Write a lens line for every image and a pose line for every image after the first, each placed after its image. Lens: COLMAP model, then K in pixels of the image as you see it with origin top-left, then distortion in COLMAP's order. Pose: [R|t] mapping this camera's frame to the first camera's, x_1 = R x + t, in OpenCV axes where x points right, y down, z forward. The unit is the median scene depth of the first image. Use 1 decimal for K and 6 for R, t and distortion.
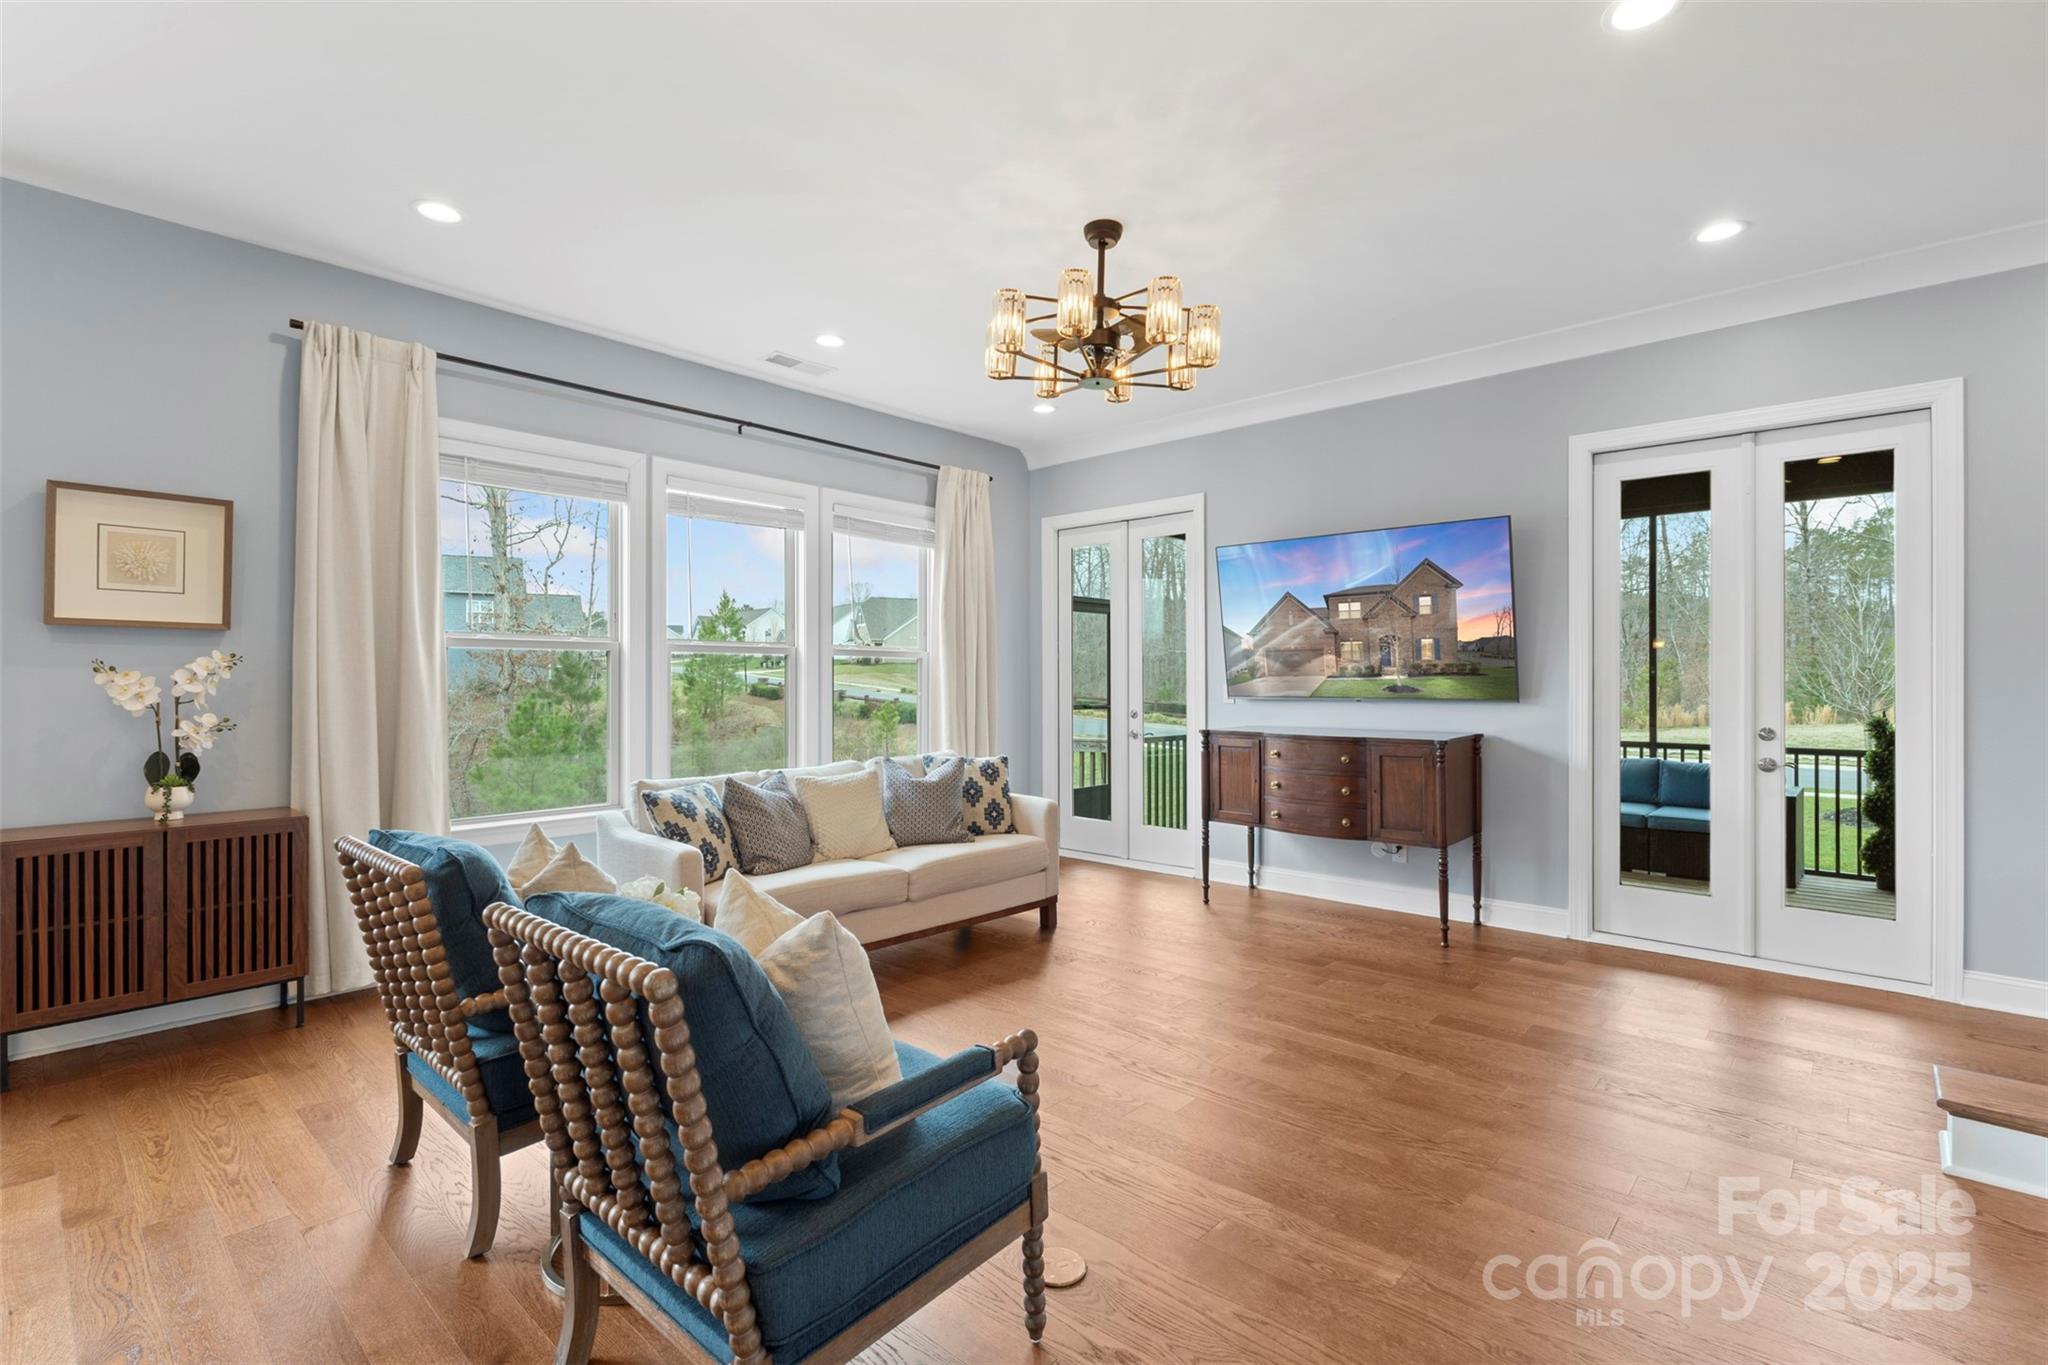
lens RADIAL K [[934.4, 0, 1024.0], [0, 934.4, 682.5], [0, 0, 1]] dist [0.001390, 0.000476]
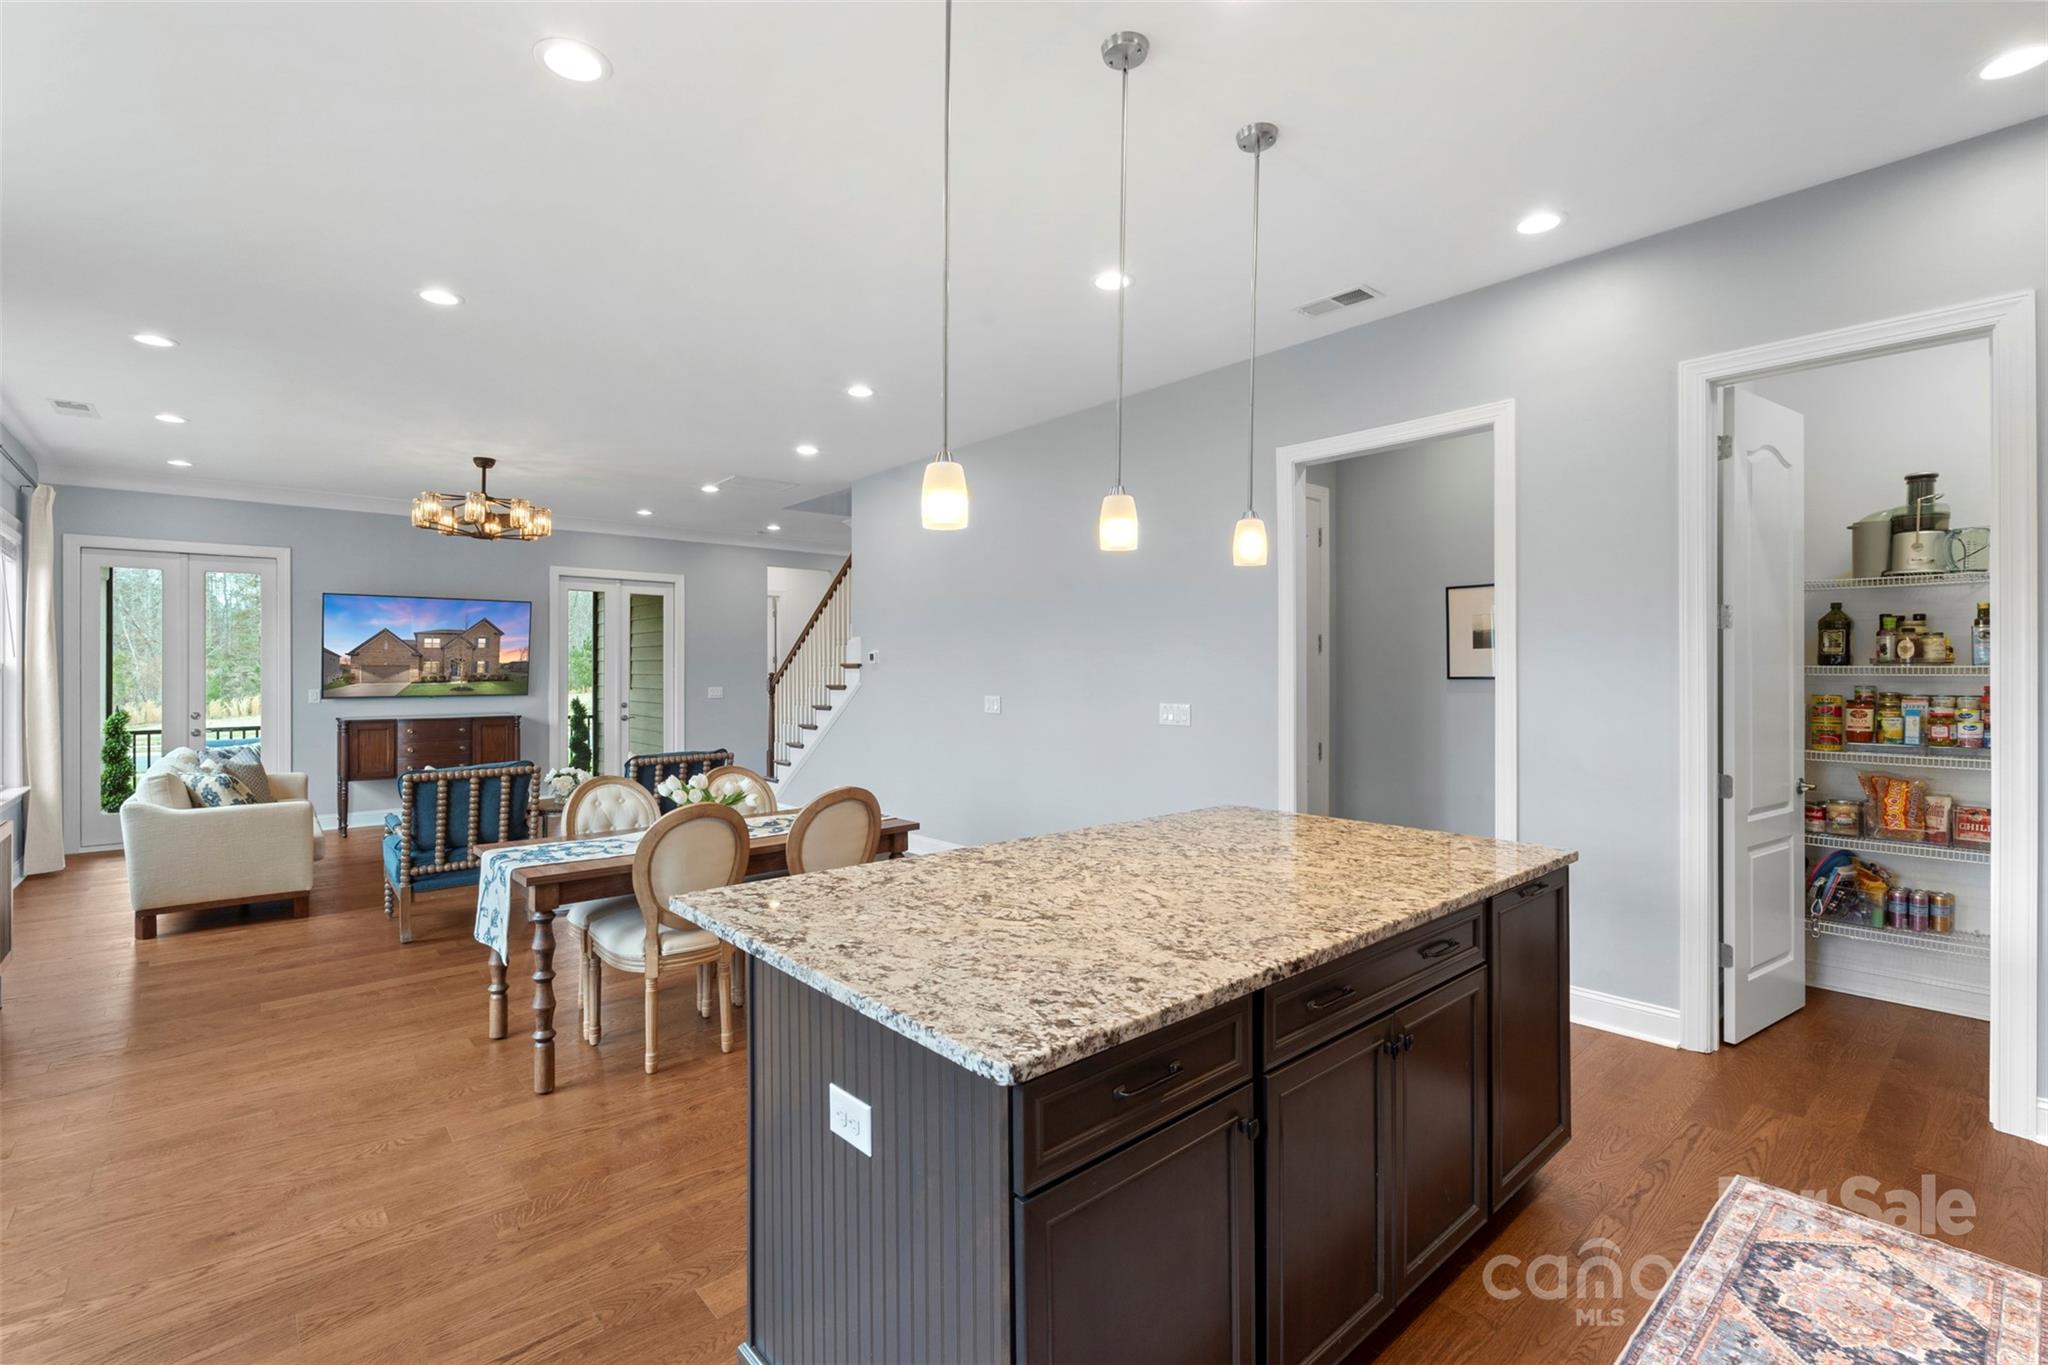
lens RADIAL K [[905.2, 0, 1018.2], [0, 905.2, 665.9], [0, 0, 1]] dist [0.001357, 0.000644]
pose [[0.116786, 0.004599, 0.993146, -1.212281], [0.005921, 0.999968, -0.005327, -0.022429], [-0.993139, 0.006503, 0.116755, -0.247353]]
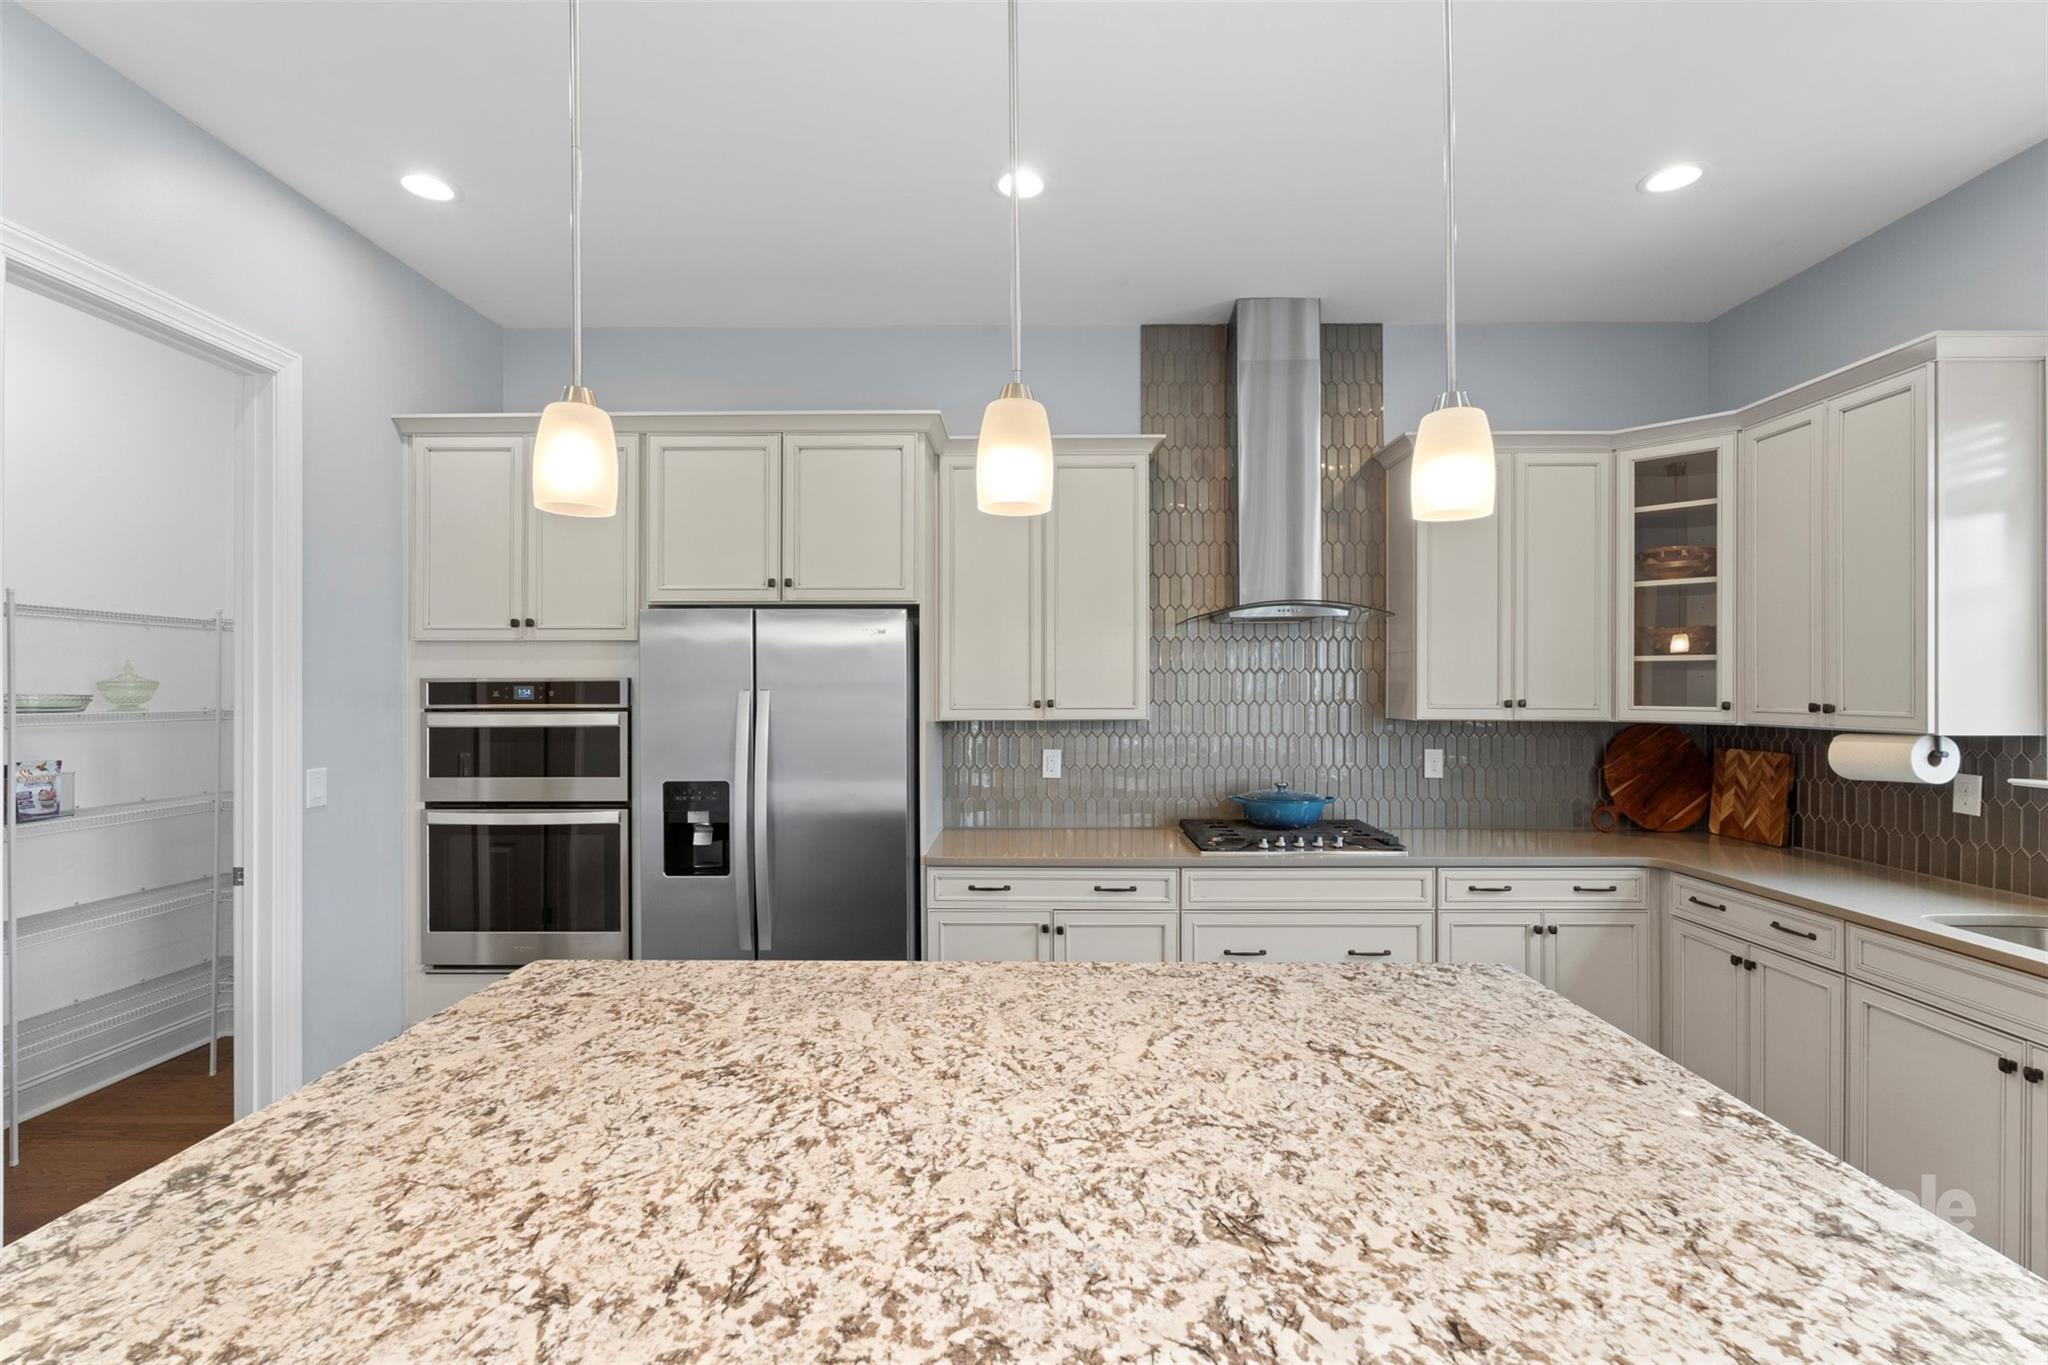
lens RADIAL K [[902.4, 0, 1028.1], [0, 902.4, 687.3], [0, 0, 1]] dist [-0.001851, -0.000009]
pose [[-0.748541, 0.003531, -0.663079, -0.578402], [0.002277, 0.999994, 0.002754, -0.040892], [0.663085, 0.000551, -0.748544, -0.064058]]
